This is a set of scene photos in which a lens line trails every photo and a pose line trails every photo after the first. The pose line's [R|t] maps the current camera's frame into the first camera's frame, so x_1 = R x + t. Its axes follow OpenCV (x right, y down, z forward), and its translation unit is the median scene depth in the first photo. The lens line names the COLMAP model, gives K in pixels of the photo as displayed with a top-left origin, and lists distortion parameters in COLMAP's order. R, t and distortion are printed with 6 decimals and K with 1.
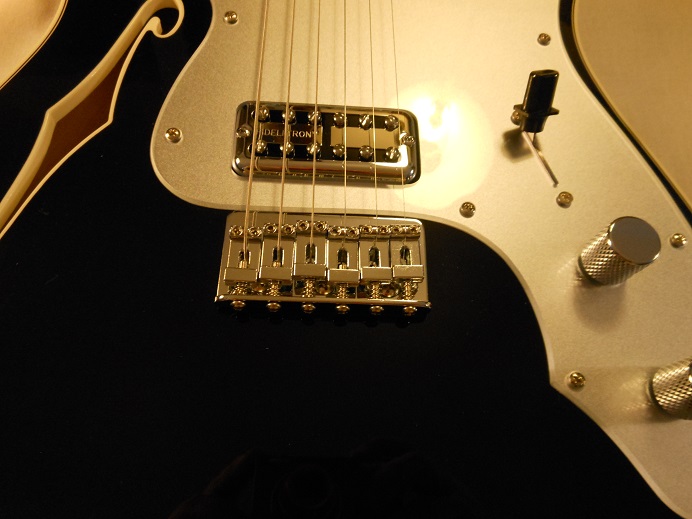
lens RADIAL K [[527.2, 0, 344.4], [0, 527.2, 262.7], [0, 0, 1]] dist [-0.002584, 0.000712]
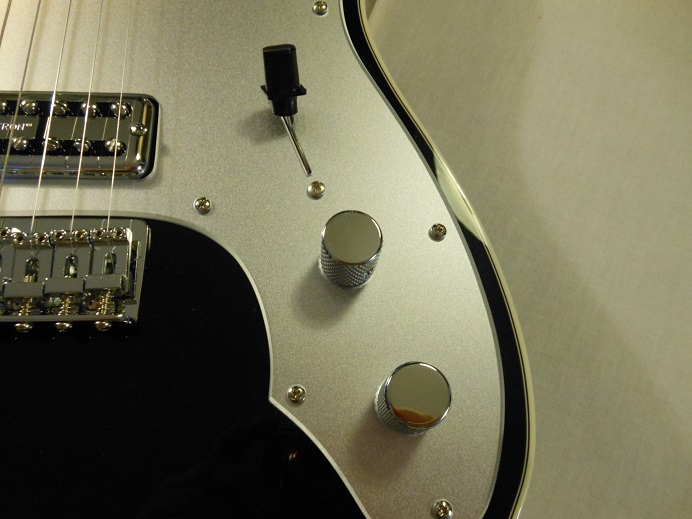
lens RADIAL K [[598.8, 0, 344.5], [0, 598.8, 259.4], [0, 0, 1]] dist [0.005663, 0.004659]
pose [[0.998053, -0.047486, 0.040447, 0.410069], [0.048129, 0.998727, -0.015072, 0.012997], [-0.039680, 0.016990, 0.999068, -0.001121]]
